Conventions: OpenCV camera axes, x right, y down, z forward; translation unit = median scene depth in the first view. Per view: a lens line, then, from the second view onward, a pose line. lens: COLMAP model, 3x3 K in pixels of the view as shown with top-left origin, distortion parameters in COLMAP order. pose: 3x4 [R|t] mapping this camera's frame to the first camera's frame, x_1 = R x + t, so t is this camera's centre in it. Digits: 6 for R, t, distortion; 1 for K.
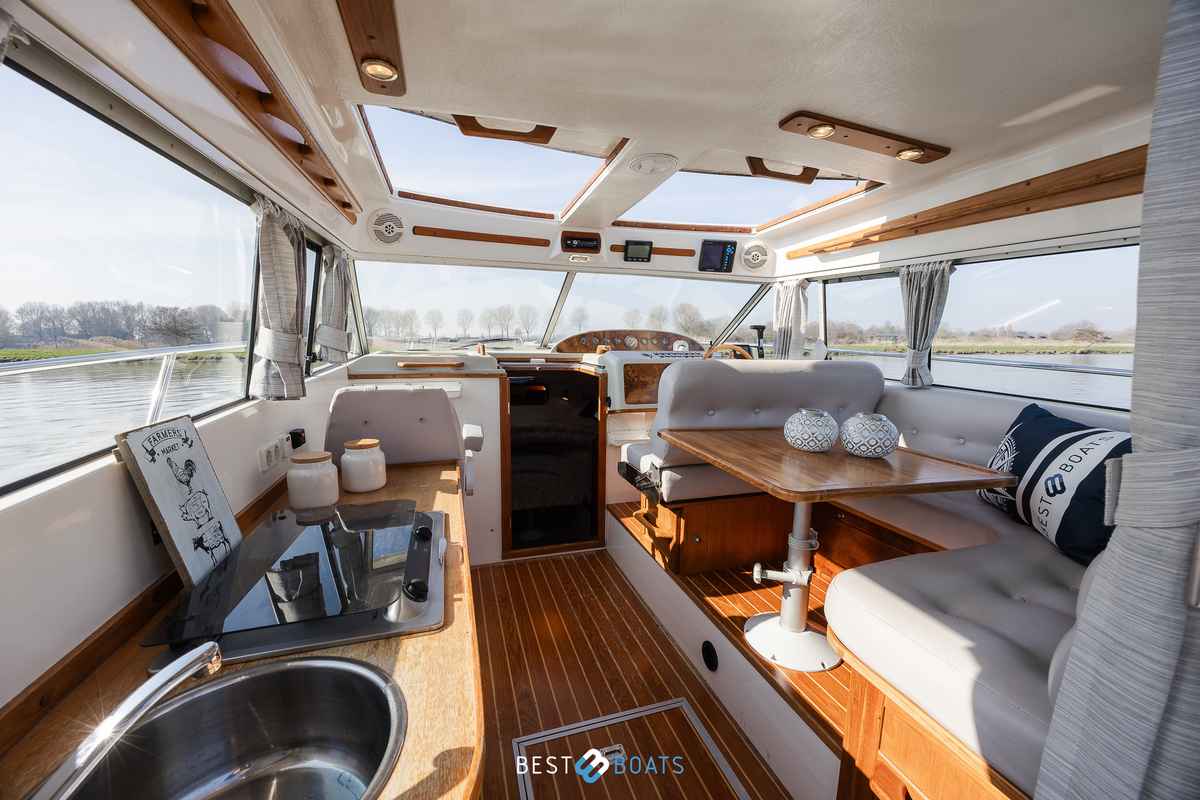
lens RADIAL K [[462.0, 0, 603.3], [0, 462.0, 404.0], [0, 0, 1]] dist [-0.000431, -0.000327]
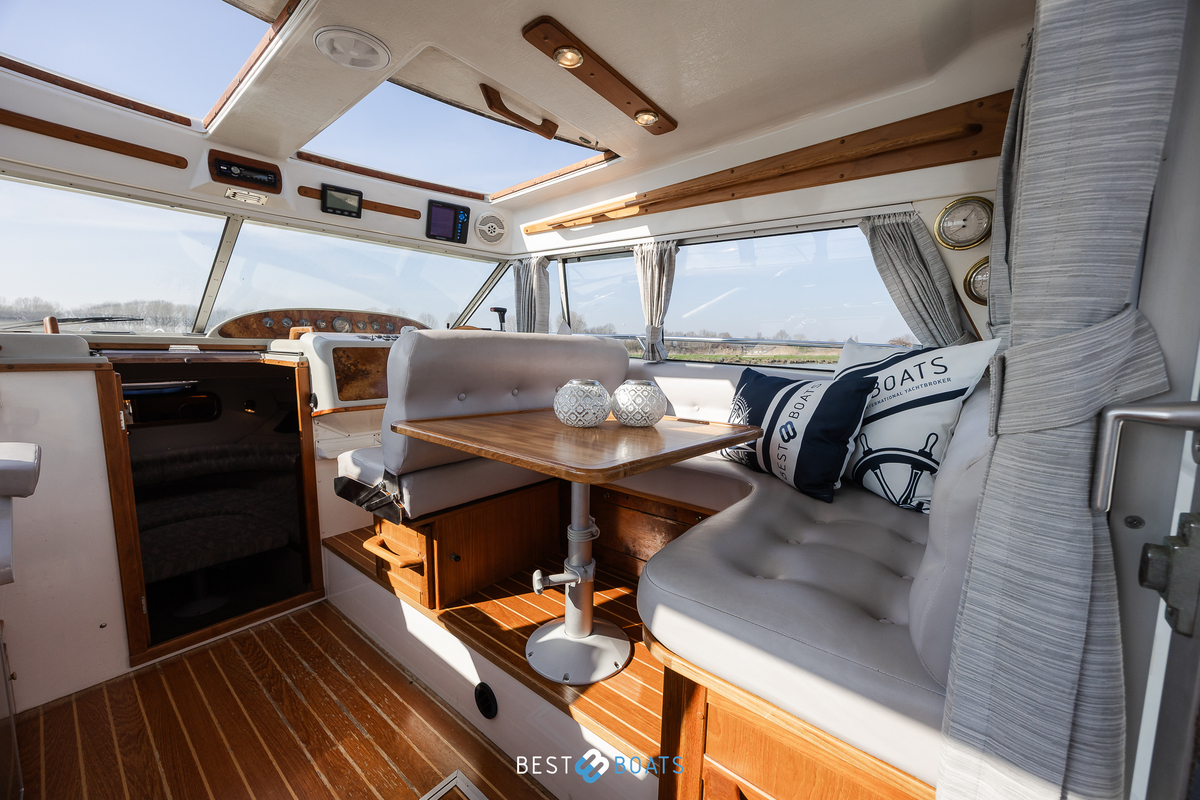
lens RADIAL K [[462.0, 0, 603.3], [0, 462.0, 404.0], [0, 0, 1]] dist [-0.000431, -0.000327]
pose [[0.844370, -0.072032, 0.530896, 0.014753], [0.077110, 0.996943, 0.012625, 0.038771], [-0.530182, 0.030278, 0.847343, 0.185875]]
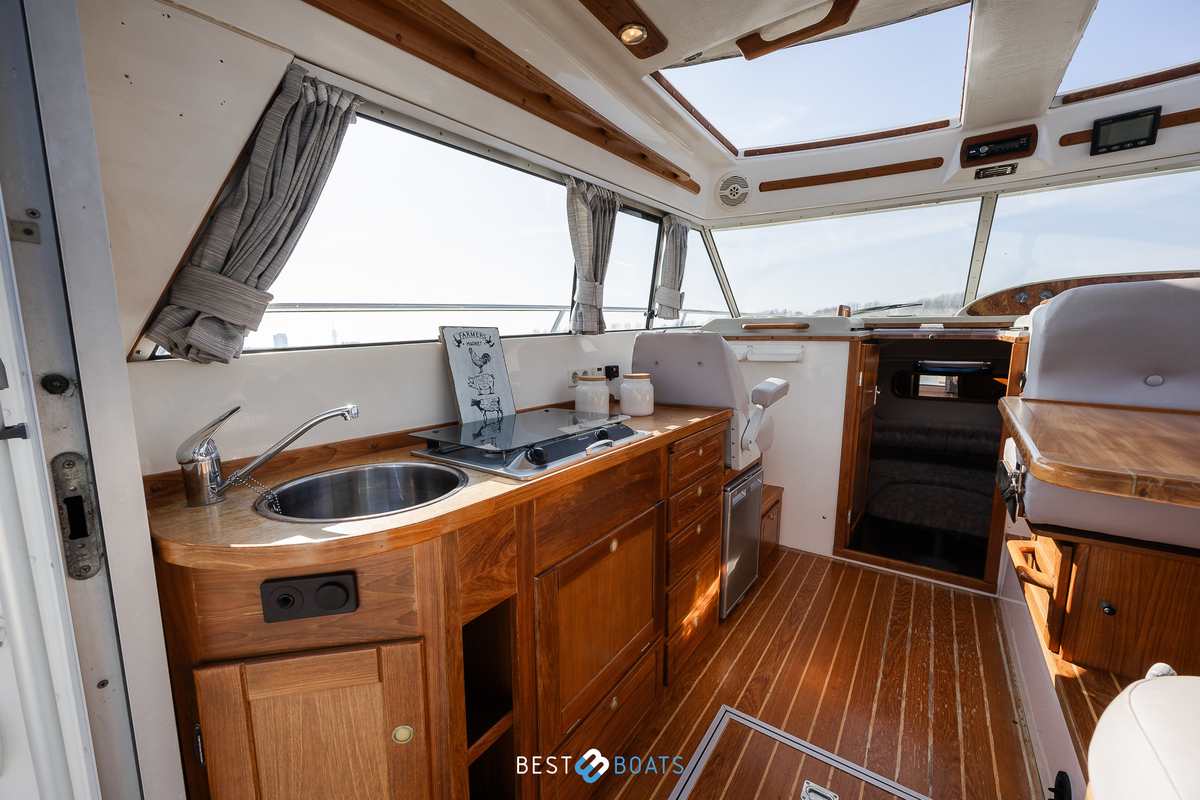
lens RADIAL K [[476.7, 0, 600.8], [0, 476.7, 408.5], [0, 0, 1]] dist [-0.009444, -0.000194]
pose [[0.588741, 0.101488, -0.801926, 0.280877], [-0.095153, 0.993891, 0.055925, 0.077793], [0.802702, 0.043380, 0.594801, 0.155873]]
